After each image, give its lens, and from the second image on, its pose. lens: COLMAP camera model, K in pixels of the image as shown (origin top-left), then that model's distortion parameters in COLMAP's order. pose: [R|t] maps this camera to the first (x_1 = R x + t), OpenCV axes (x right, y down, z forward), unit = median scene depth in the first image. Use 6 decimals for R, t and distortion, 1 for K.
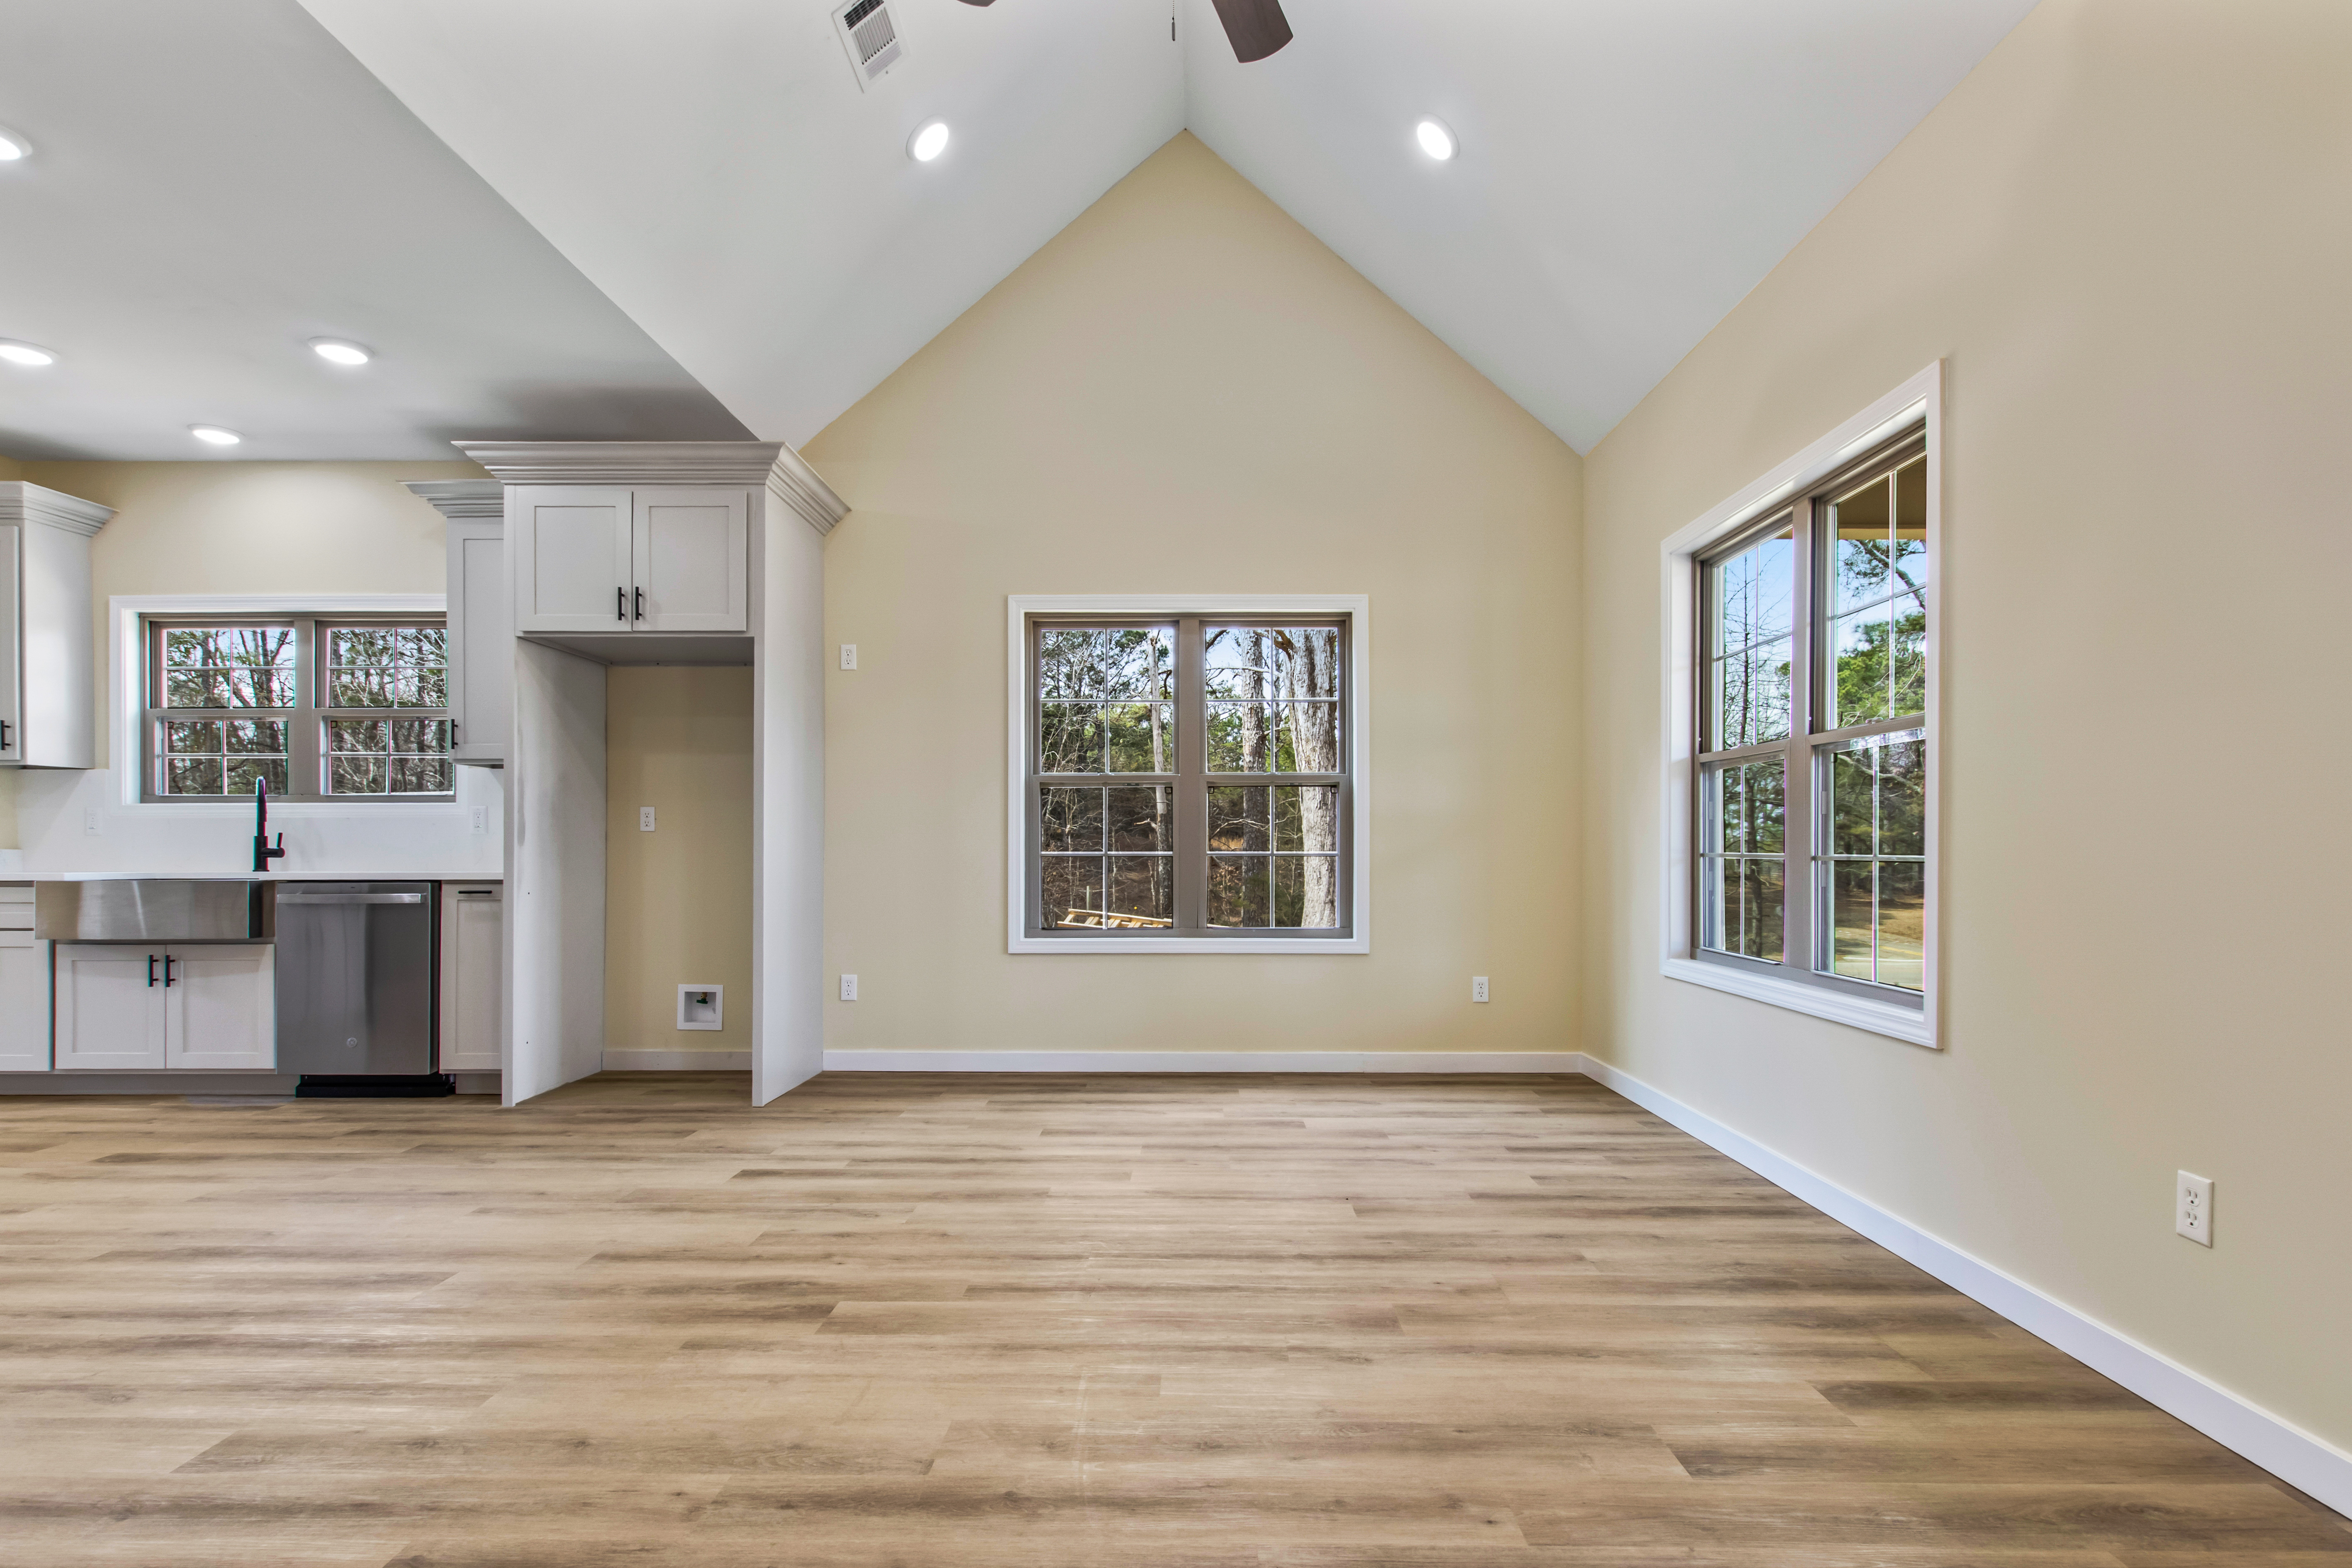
lens RADIAL K [[1172.2, 0, 1217.2], [0, 1172.2, 850.1], [0, 0, 1]] dist [-0.008321, 0.003646]
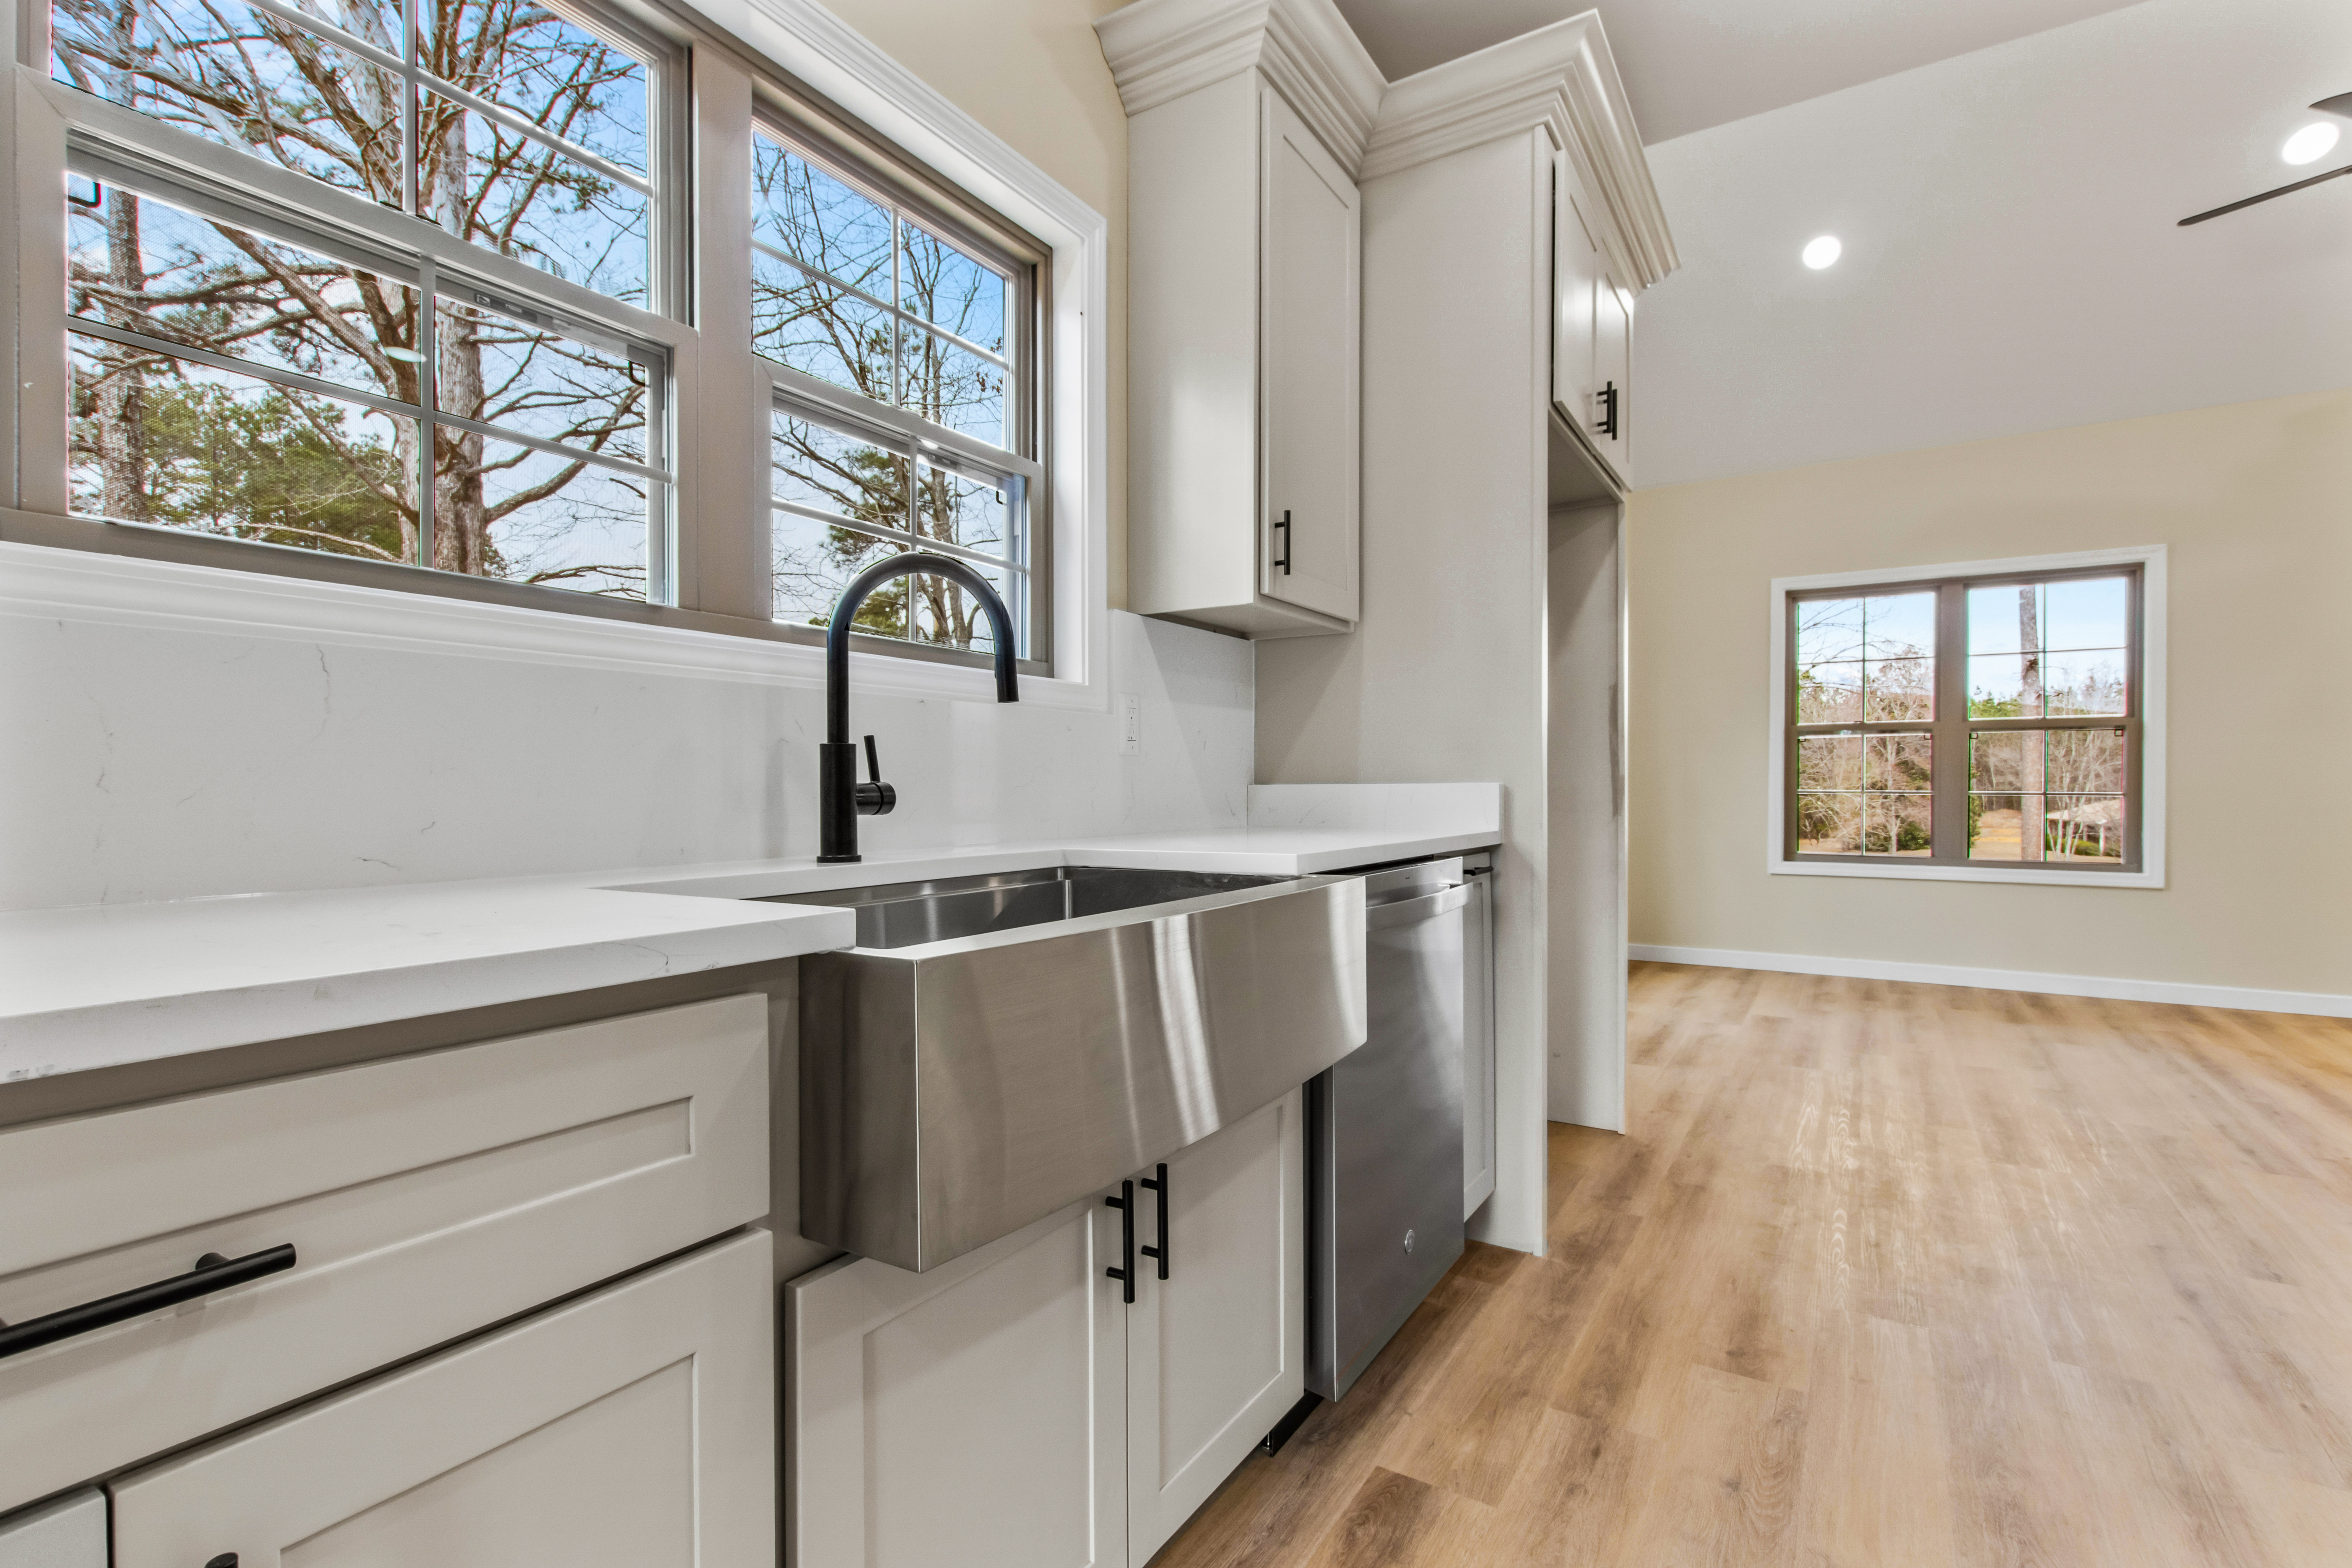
lens RADIAL K [[1109.0, 0, 1151.9], [0, 1109.0, 767.6], [0, 0, 1]] dist [0.006035, -0.004337]
pose [[0.526498, 0.011222, 0.850102, -1.124654], [-0.004392, 0.999935, -0.010480, -0.003742], [-0.850165, 0.001784, 0.526513, 0.854532]]
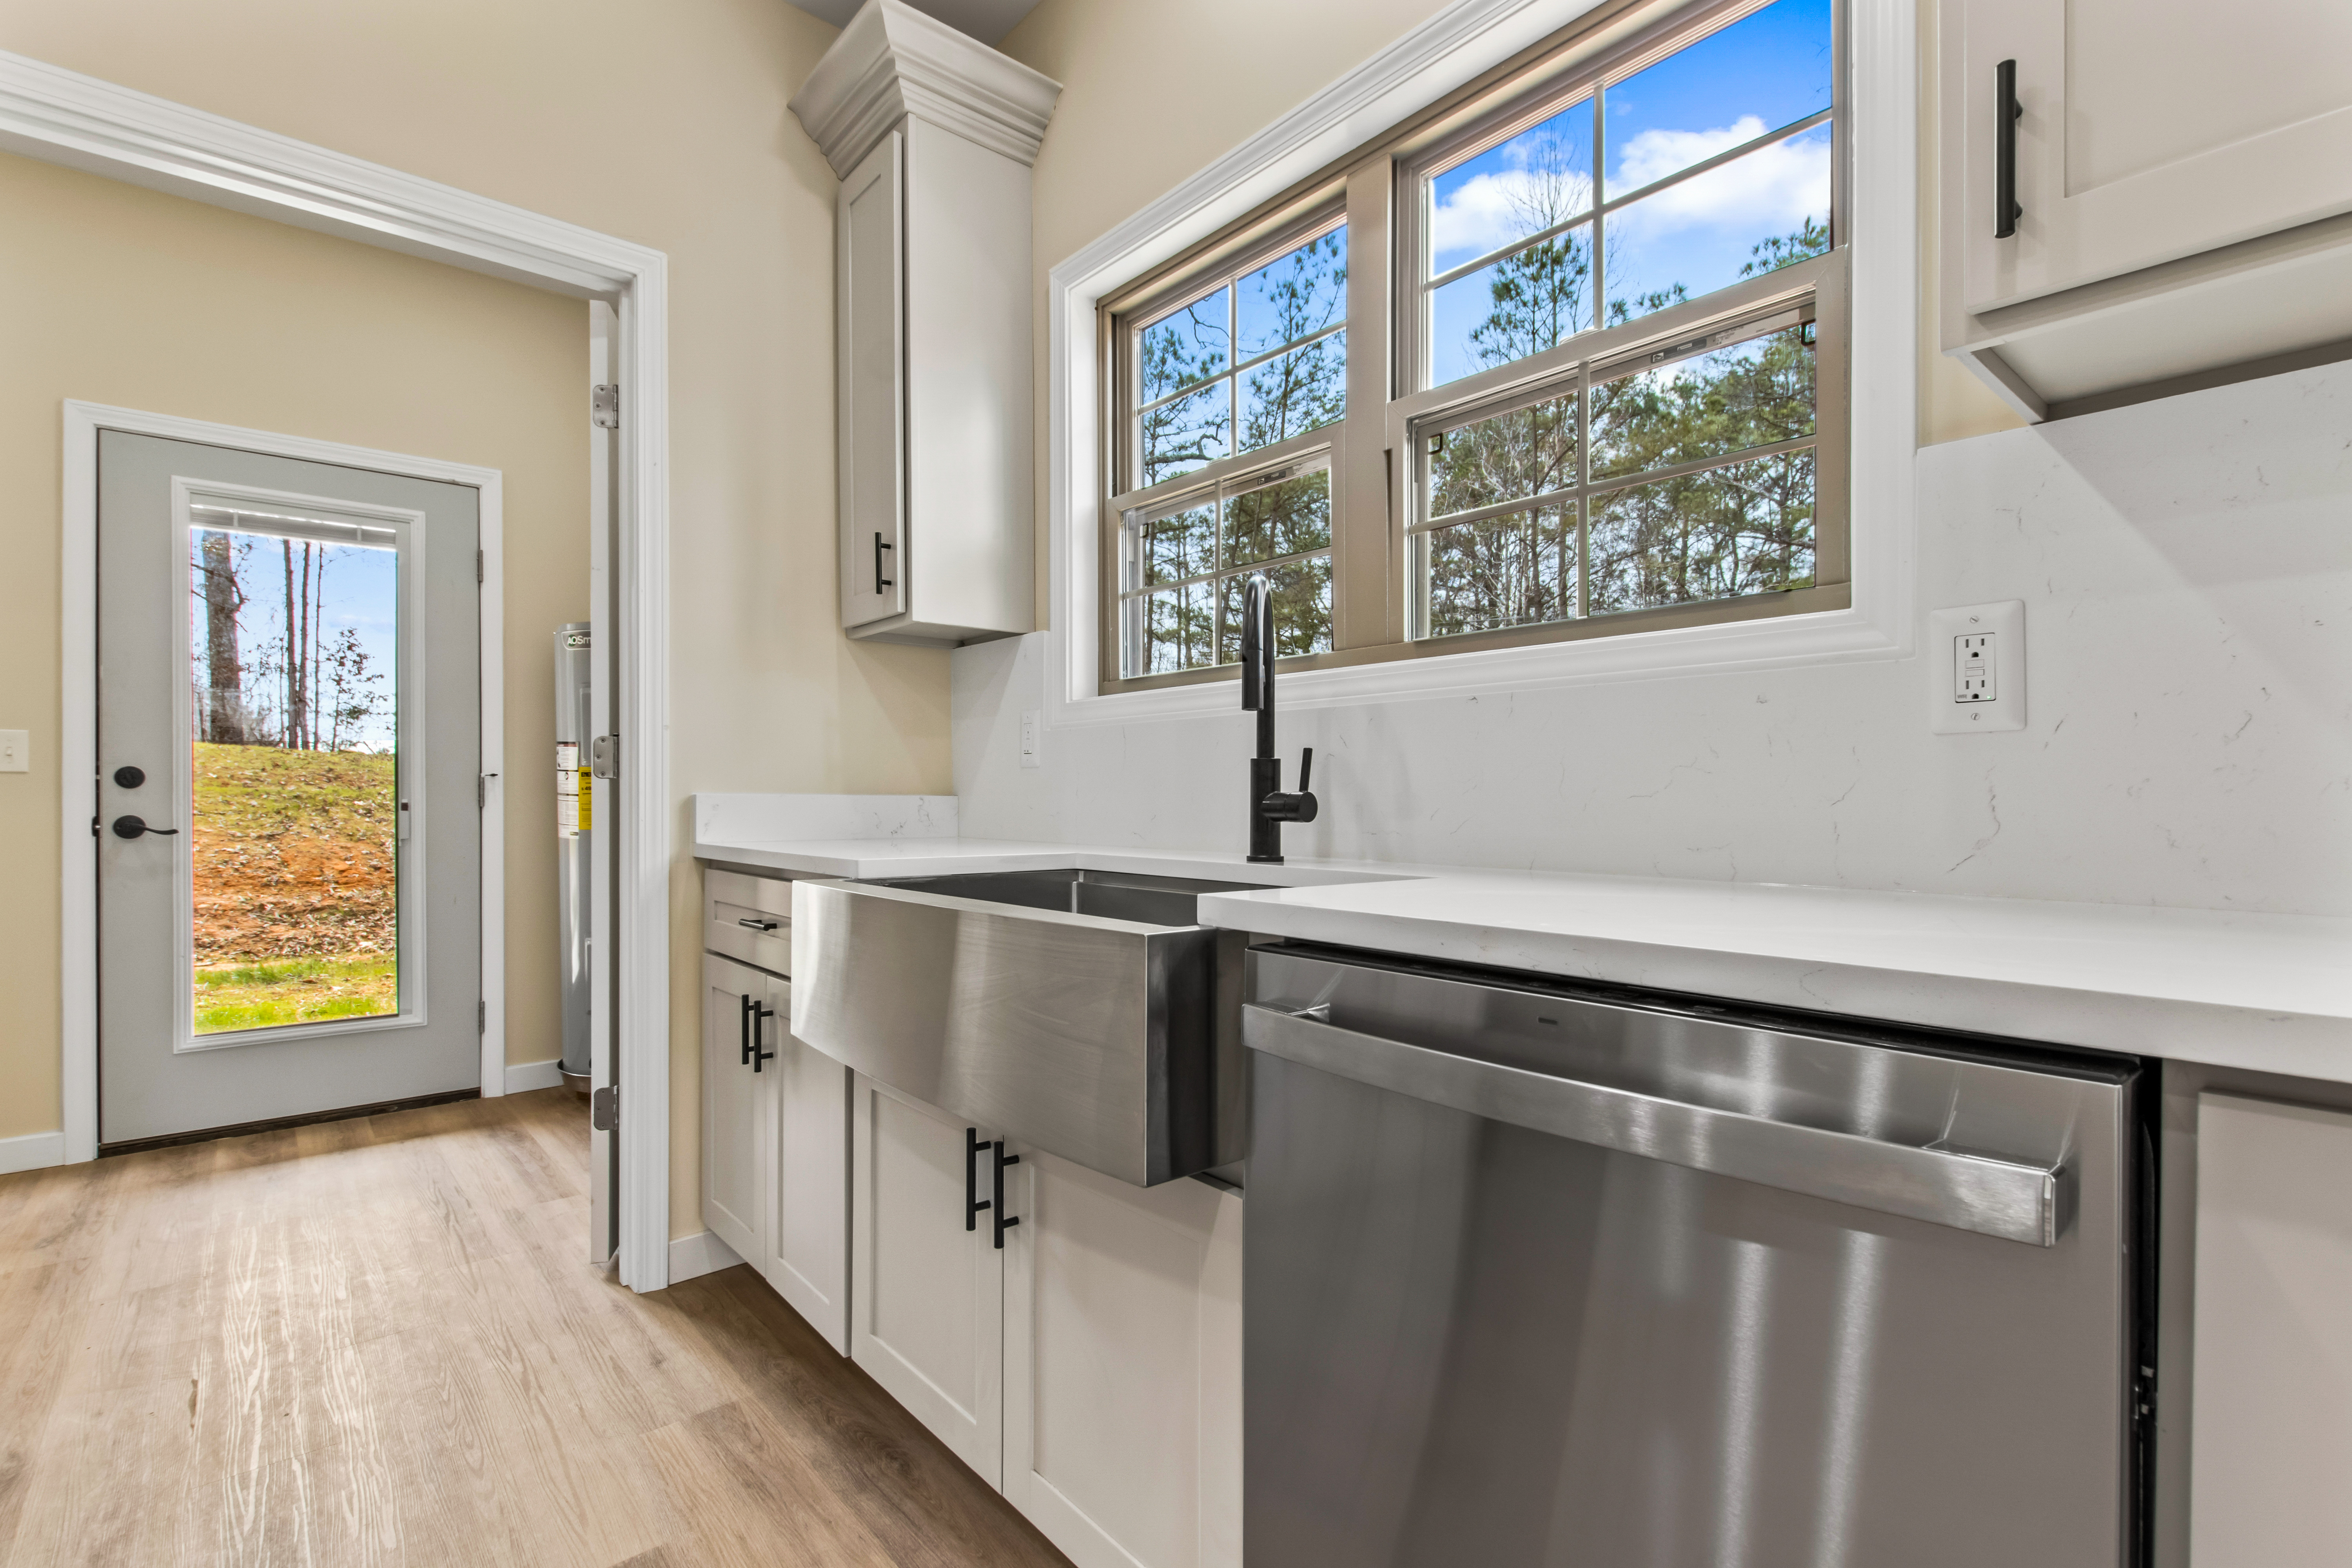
lens RADIAL K [[1108.9, 0, 1177.3], [0, 1108.9, 794.5], [0, 0, 1]] dist [0.006035, -0.004337]
pose [[0.652367, 0.001269, -0.757902, -0.642651], [0.000052, 0.999999, 0.001720, -0.002380], [0.757903, -0.001161, 0.652366, 0.839014]]
